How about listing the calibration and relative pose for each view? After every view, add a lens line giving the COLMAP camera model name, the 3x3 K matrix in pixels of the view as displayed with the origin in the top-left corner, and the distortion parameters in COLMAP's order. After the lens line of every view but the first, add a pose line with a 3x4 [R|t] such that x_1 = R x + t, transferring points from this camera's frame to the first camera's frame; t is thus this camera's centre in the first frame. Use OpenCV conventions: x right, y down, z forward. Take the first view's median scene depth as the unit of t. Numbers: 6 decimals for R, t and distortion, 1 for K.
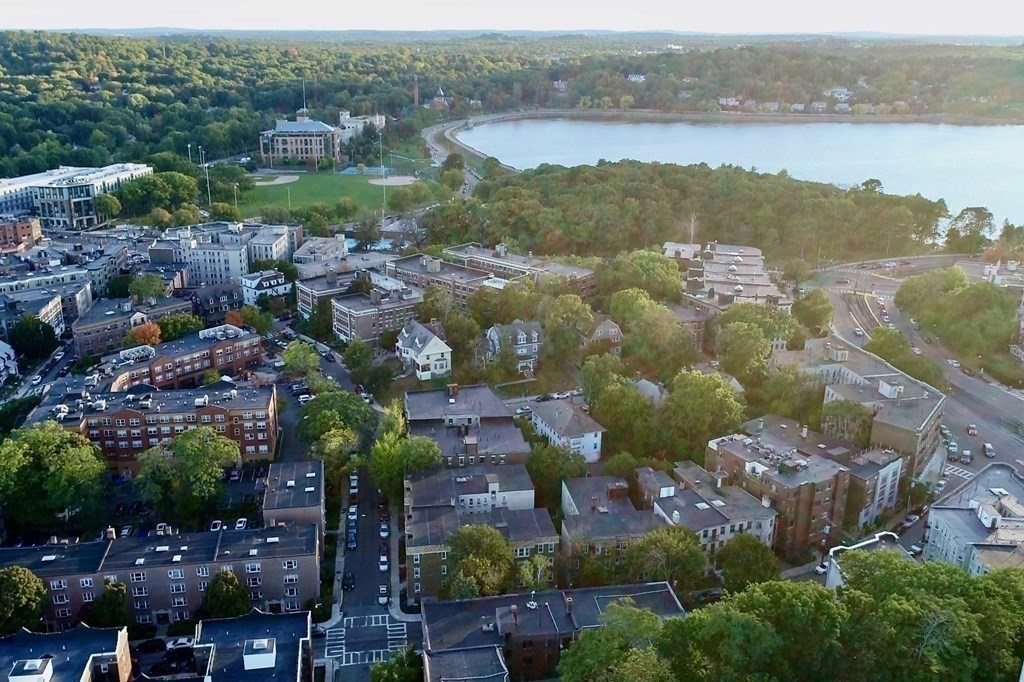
lens RADIAL K [[897.6, 0, 509.6], [0, 897.6, 341.1], [0, 0, 1]] dist [-0.001330, -0.015567]
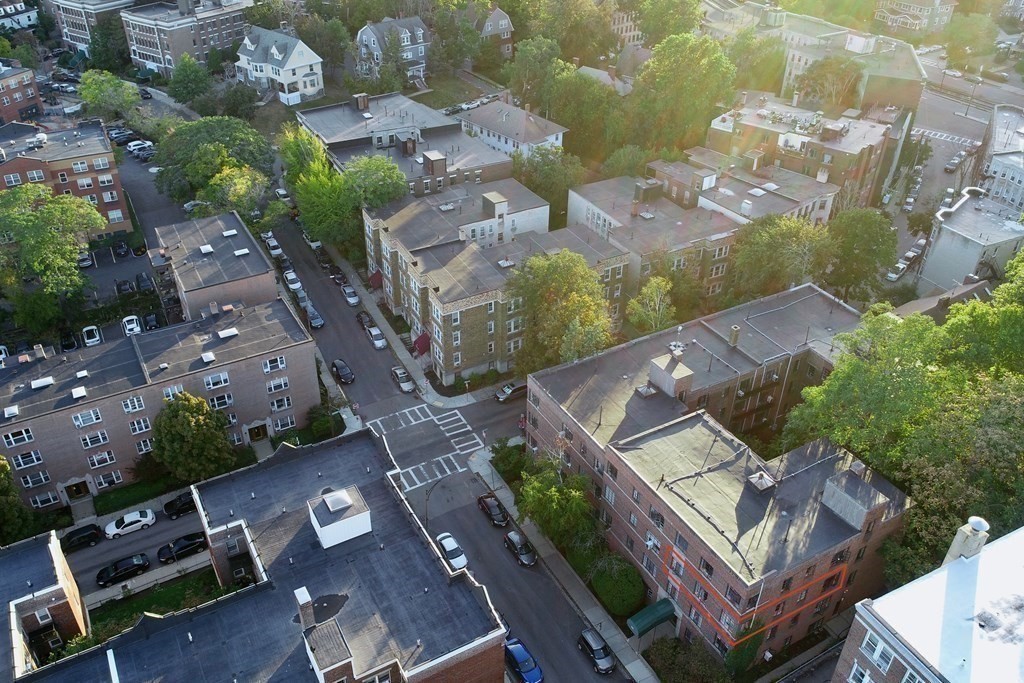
lens RADIAL K [[820.8, 0, 512.3], [0, 820.8, 339.9], [0, 0, 1]] dist [-0.007821, 0.008273]
pose [[0.939913, -0.192814, 0.281755, -0.207079], [0.109530, 0.951933, 0.286052, 0.073022], [-0.323367, -0.238004, 0.915854, 0.355294]]
